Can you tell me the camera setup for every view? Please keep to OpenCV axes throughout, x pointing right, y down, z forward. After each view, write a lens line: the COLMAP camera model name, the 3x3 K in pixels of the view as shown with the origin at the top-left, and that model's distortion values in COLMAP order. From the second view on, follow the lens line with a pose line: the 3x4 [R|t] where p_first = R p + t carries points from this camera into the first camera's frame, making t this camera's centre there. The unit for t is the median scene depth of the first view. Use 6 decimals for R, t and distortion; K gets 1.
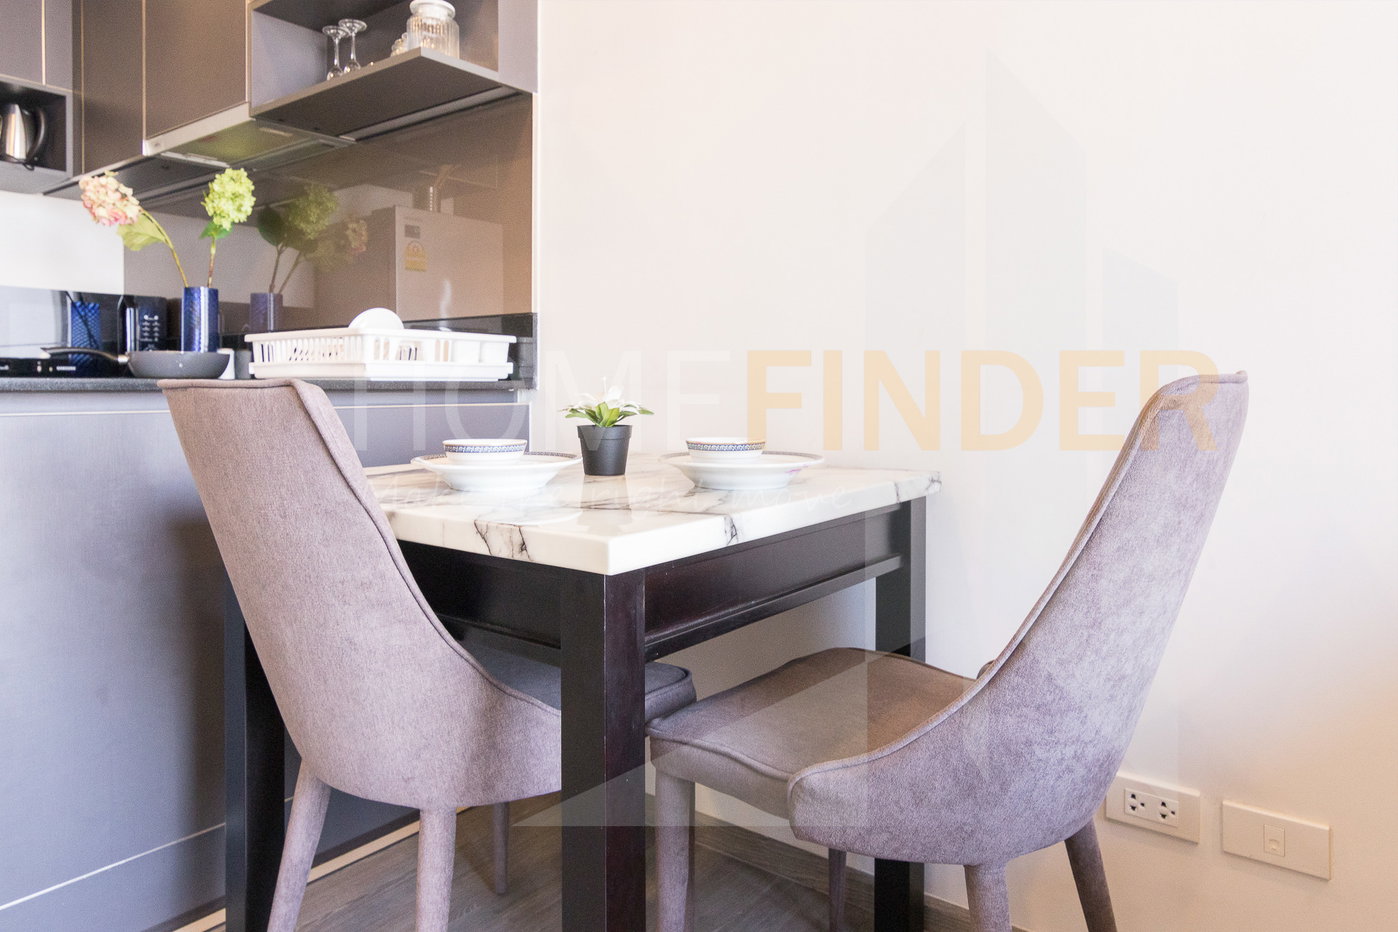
lens RADIAL K [[917.5, 0, 666.2], [0, 917.5, 393.1], [0, 0, 1]] dist [0.008017, -0.001630]
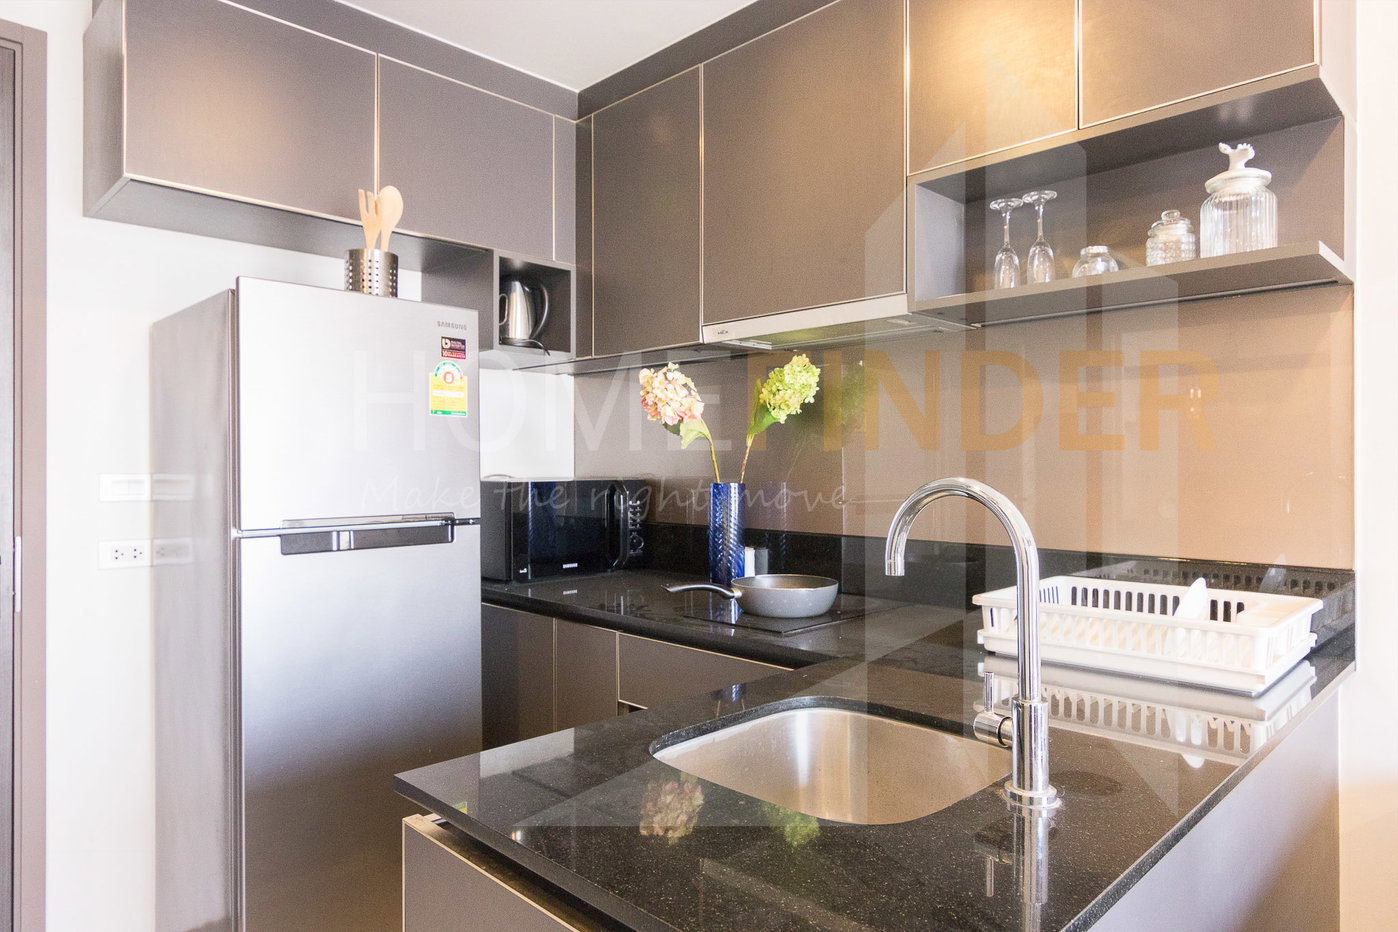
lens RADIAL K [[917.5, 0, 700.3], [0, 917.5, 471.7], [0, 0, 1]] dist [0.008017, -0.001630]
pose [[0.988459, -0.001330, -0.151485, -0.386493], [-0.001083, 0.999874, -0.015845, -0.107126], [0.151487, 0.015826, 0.988333, 0.113873]]
